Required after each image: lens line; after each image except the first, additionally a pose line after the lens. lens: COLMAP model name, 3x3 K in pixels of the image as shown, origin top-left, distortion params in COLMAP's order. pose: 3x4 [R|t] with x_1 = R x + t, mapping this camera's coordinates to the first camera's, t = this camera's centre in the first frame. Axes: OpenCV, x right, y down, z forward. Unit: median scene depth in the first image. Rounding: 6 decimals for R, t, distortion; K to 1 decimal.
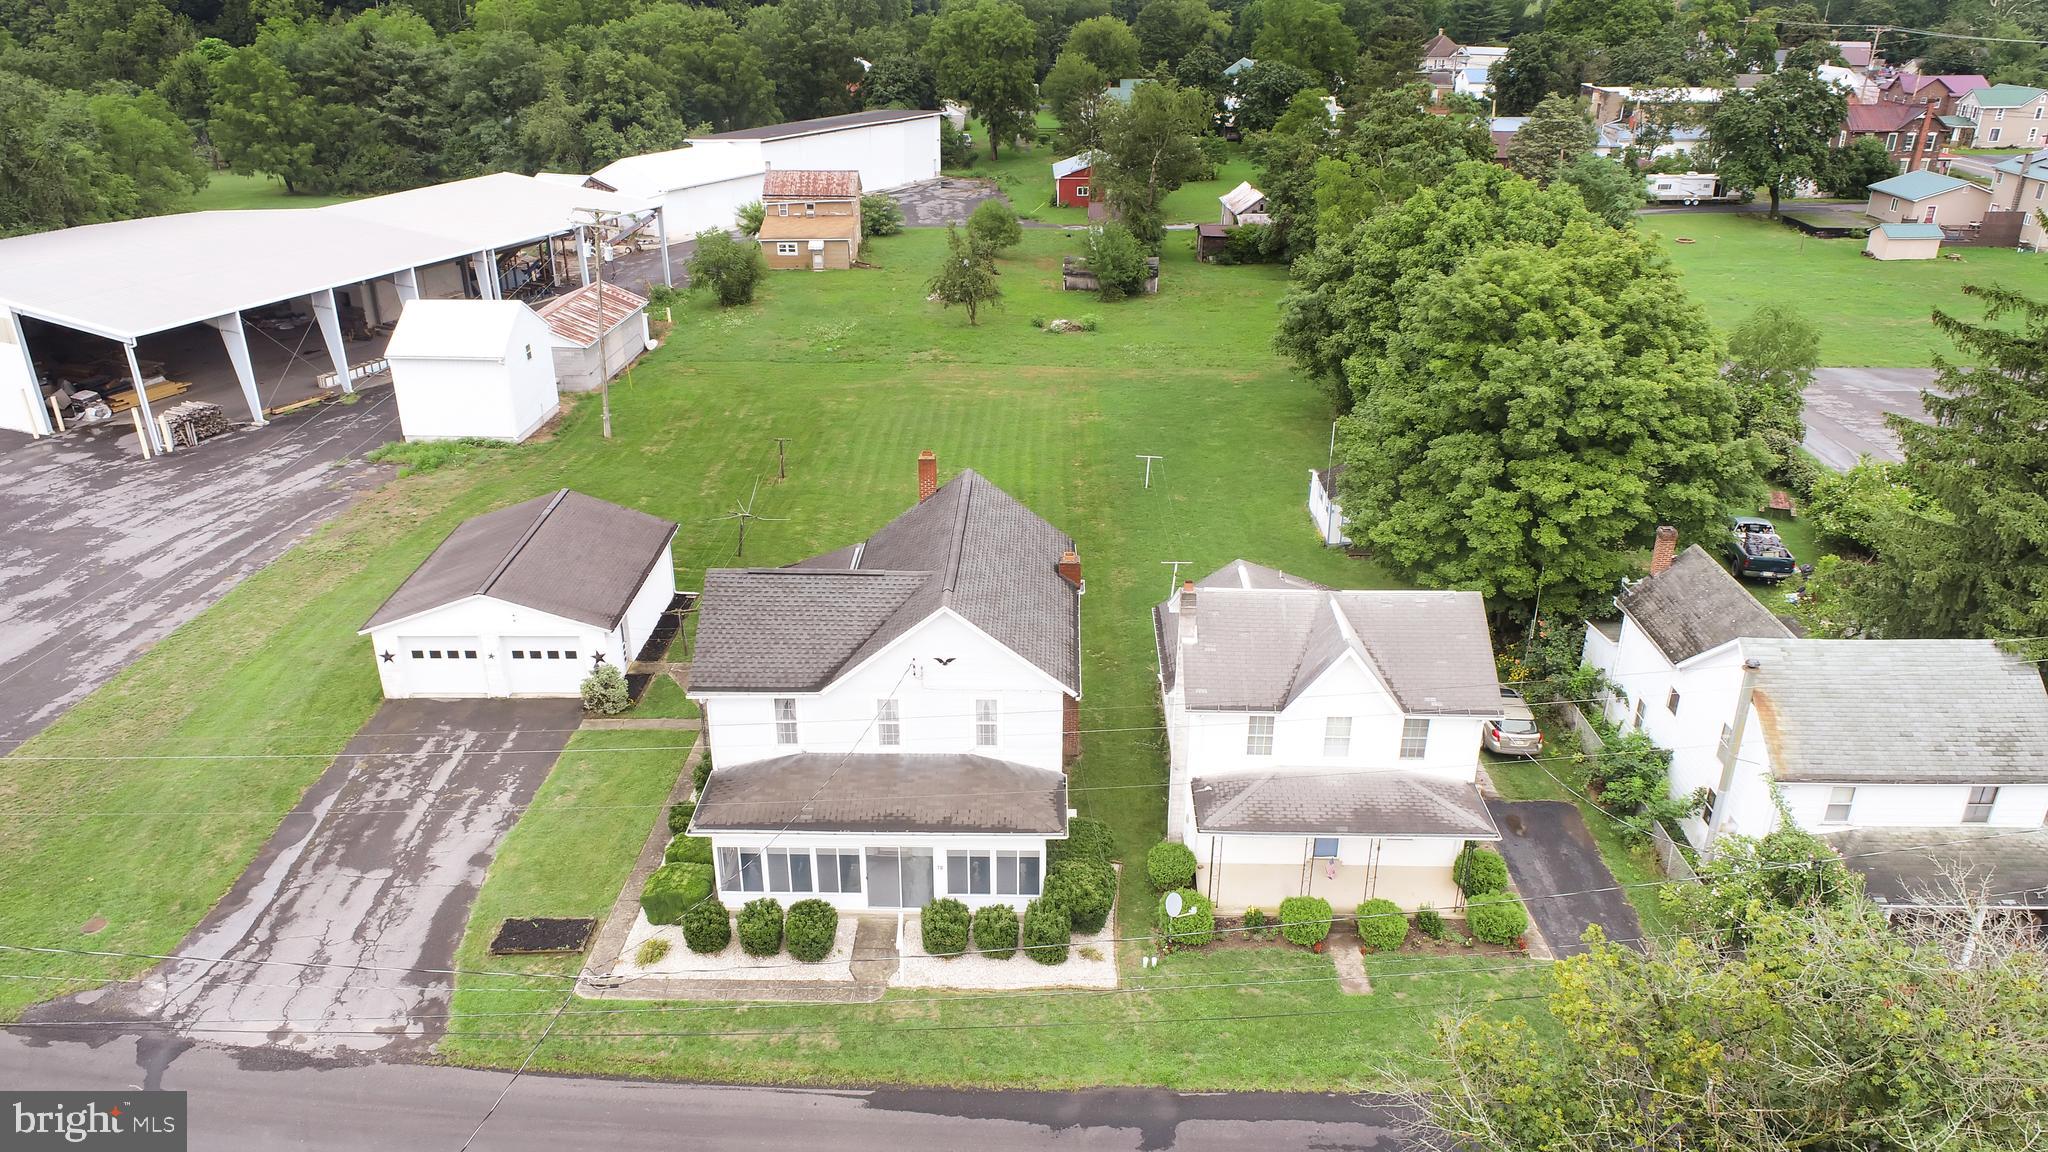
lens RADIAL K [[1379.3, 0, 1024.6], [0, 1379.3, 578.6], [0, 0, 1]] dist [-0.013787, 0.006743]
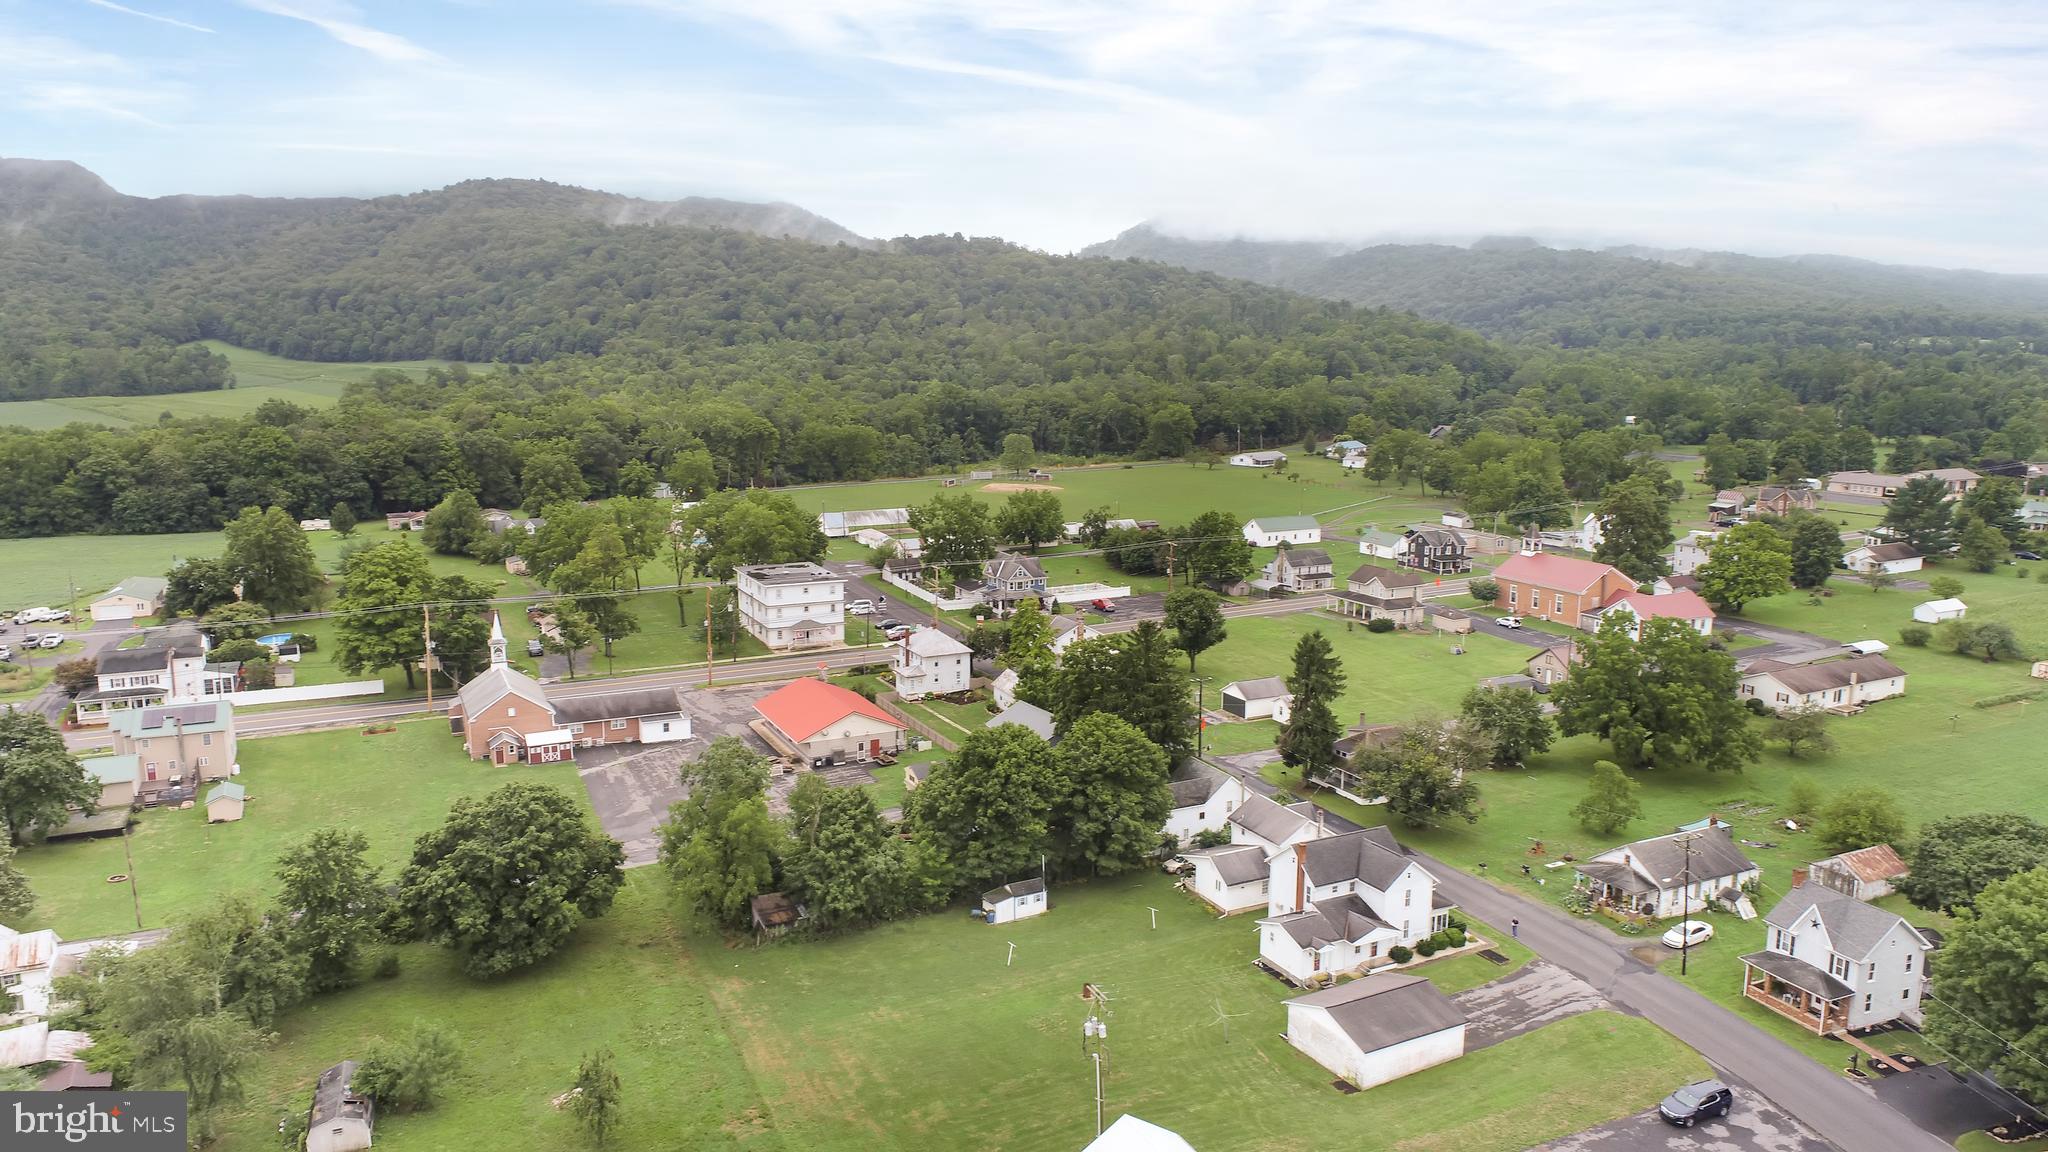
lens RADIAL K [[1379.3, 0, 1022.2], [0, 1379.3, 573.1], [0, 0, 1]] dist [-0.013787, 0.006743]
pose [[-0.466102, -0.148534, 0.872173, -1.883819], [0.362628, 0.867123, 0.341467, -1.504954], [-0.807001, 0.475433, -0.350305, 1.955901]]
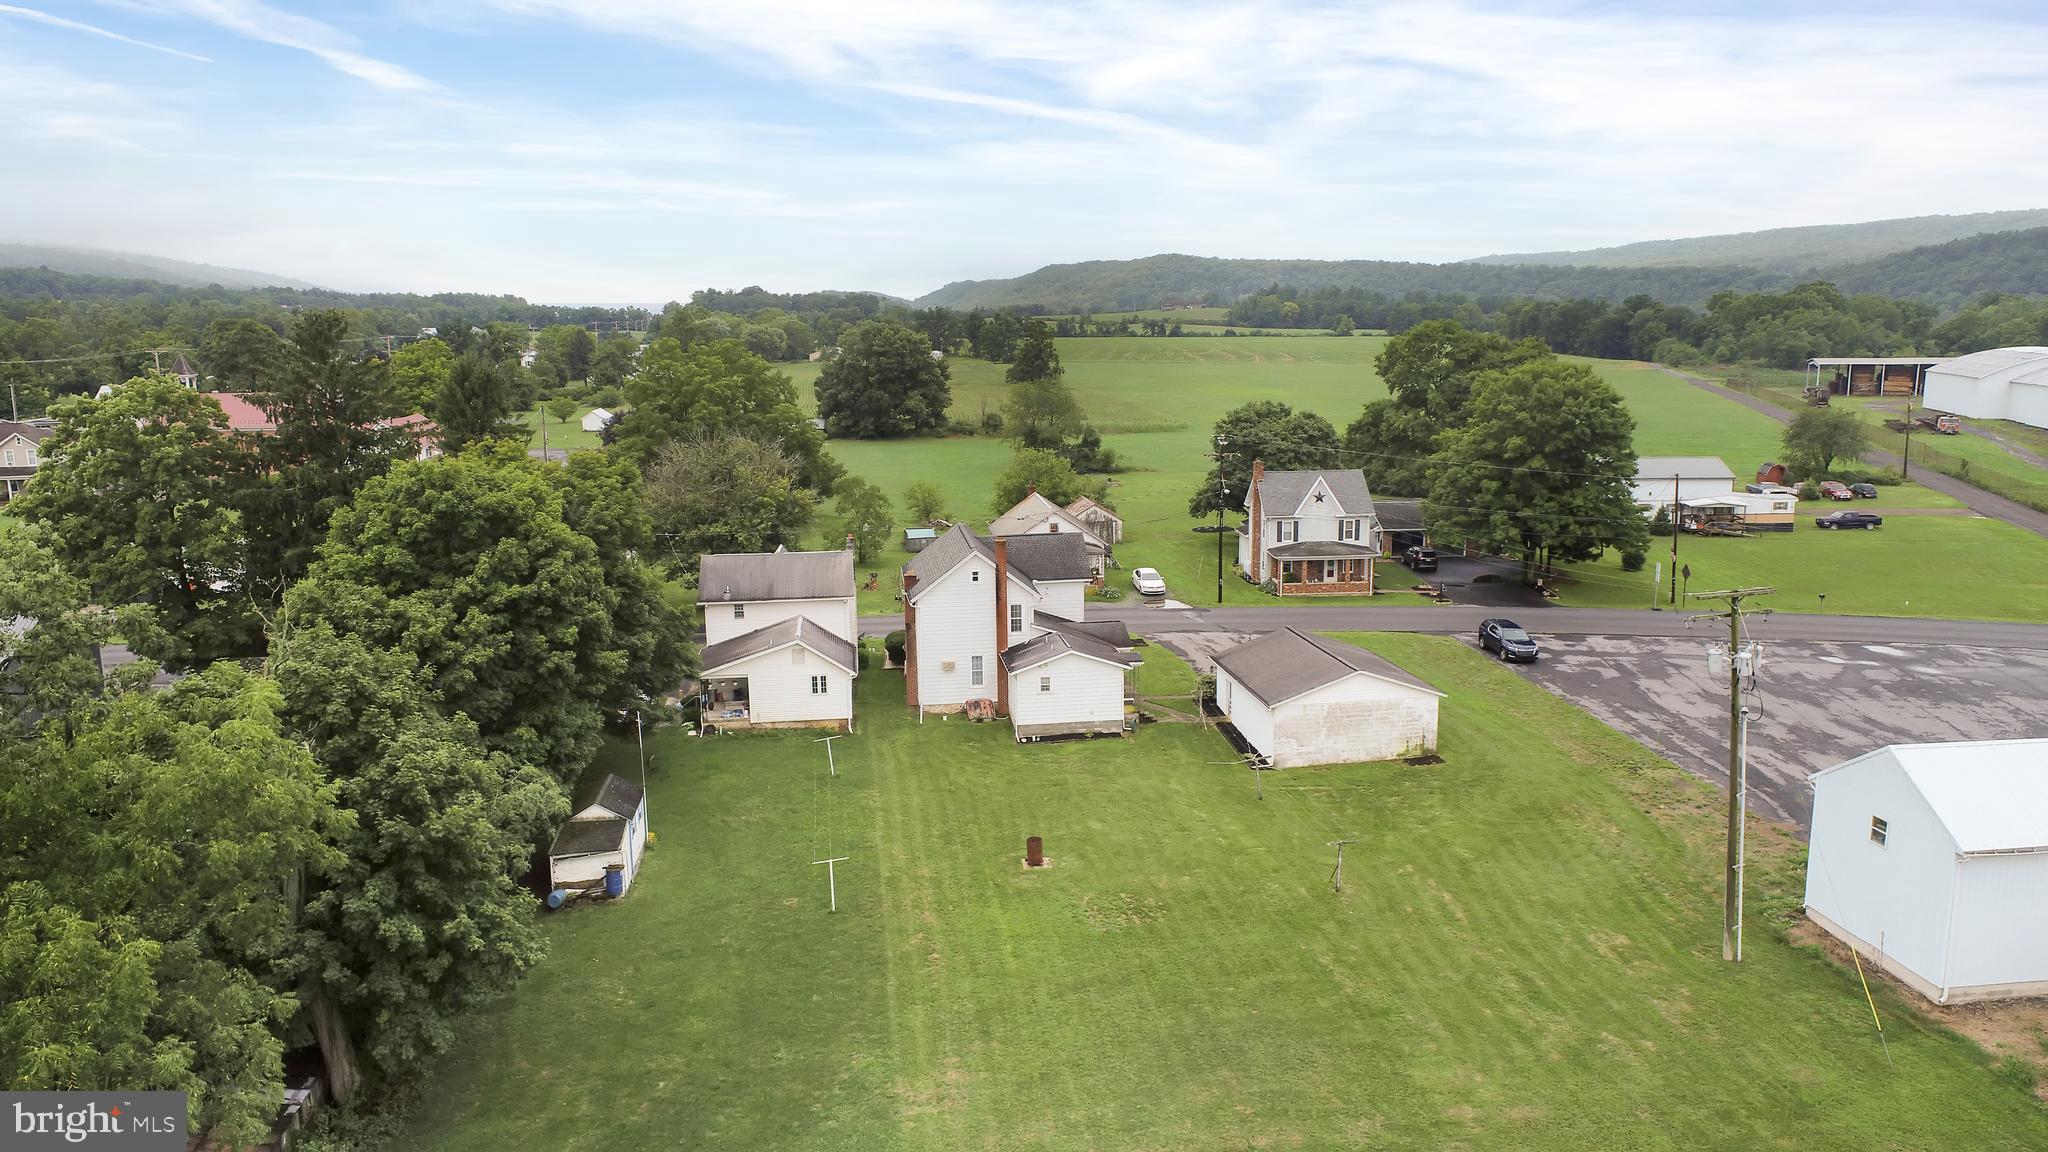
lens RADIAL K [[1379.3, 0, 1025.4], [0, 1379.3, 575.2], [0, 0, 1]] dist [-0.013787, 0.006743]
pose [[-0.989000, 0.038260, -0.142879, 0.124375], [-0.049820, 0.823360, 0.565329, -0.907916], [0.139270, 0.566229, -0.812397, 2.188759]]
